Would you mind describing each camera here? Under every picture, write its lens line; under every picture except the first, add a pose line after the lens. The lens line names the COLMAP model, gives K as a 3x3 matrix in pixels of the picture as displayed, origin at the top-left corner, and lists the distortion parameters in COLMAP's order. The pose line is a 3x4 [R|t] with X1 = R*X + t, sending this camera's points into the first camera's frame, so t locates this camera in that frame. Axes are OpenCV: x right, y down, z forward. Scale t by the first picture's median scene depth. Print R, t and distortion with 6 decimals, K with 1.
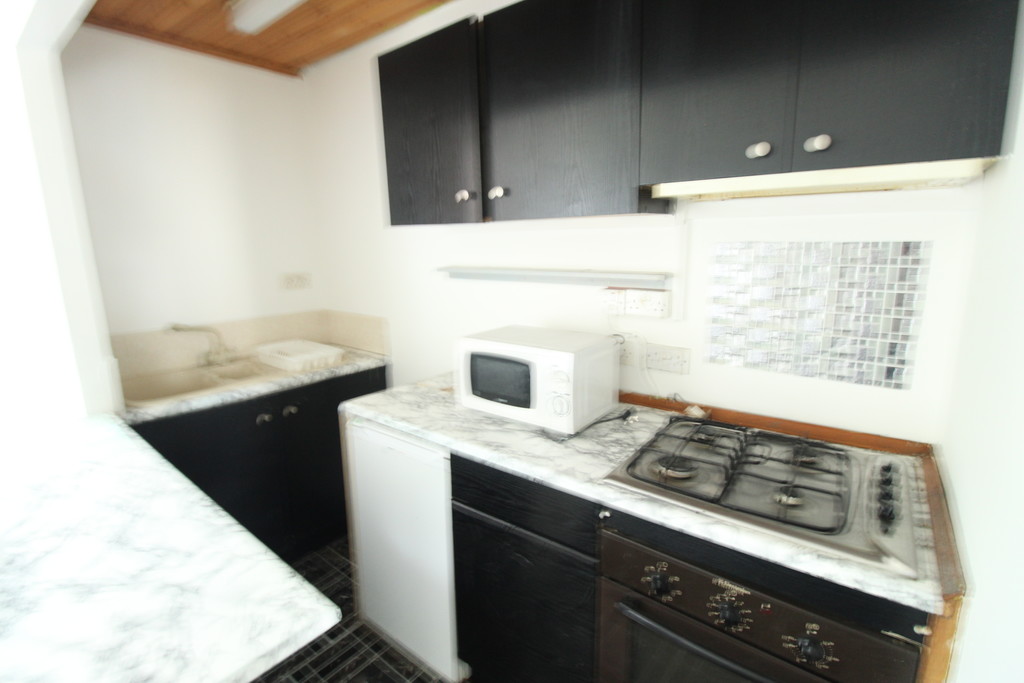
lens RADIAL K [[467.8, 0, 517.7], [0, 467.8, 334.8], [0, 0, 1]] dist [-0.011954, -0.006081]
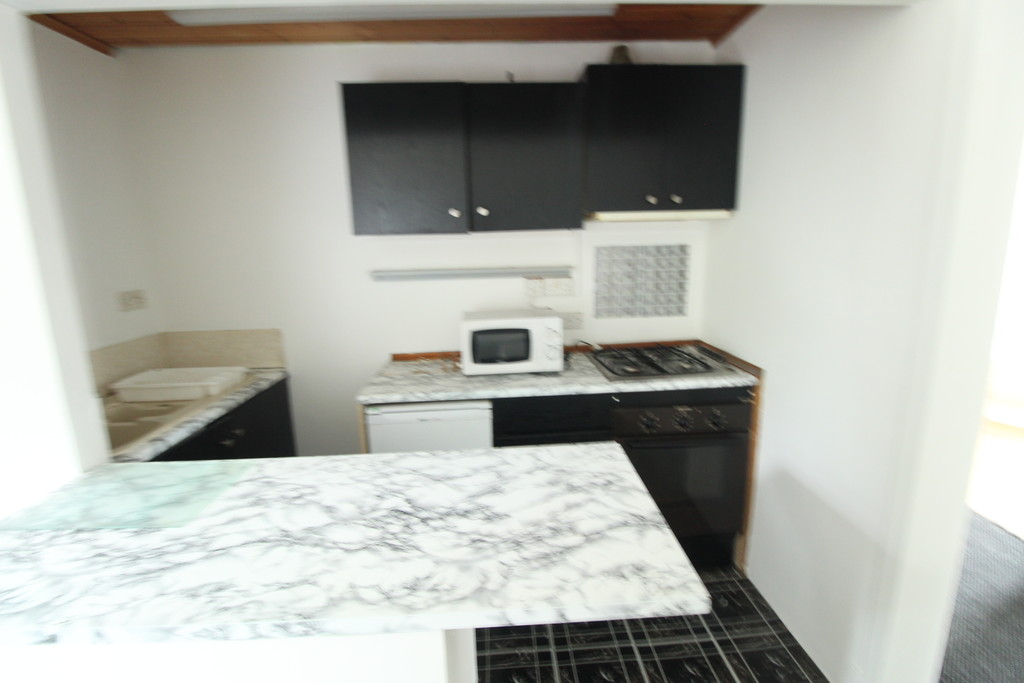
lens RADIAL K [[467.8, 0, 515.0], [0, 467.8, 335.6], [0, 0, 1]] dist [-0.011954, -0.006081]
pose [[0.757493, -0.130622, 0.639642, -0.931311], [0.139690, 0.989517, 0.036643, 0.020062], [-0.637723, 0.061594, 0.767799, -0.100279]]
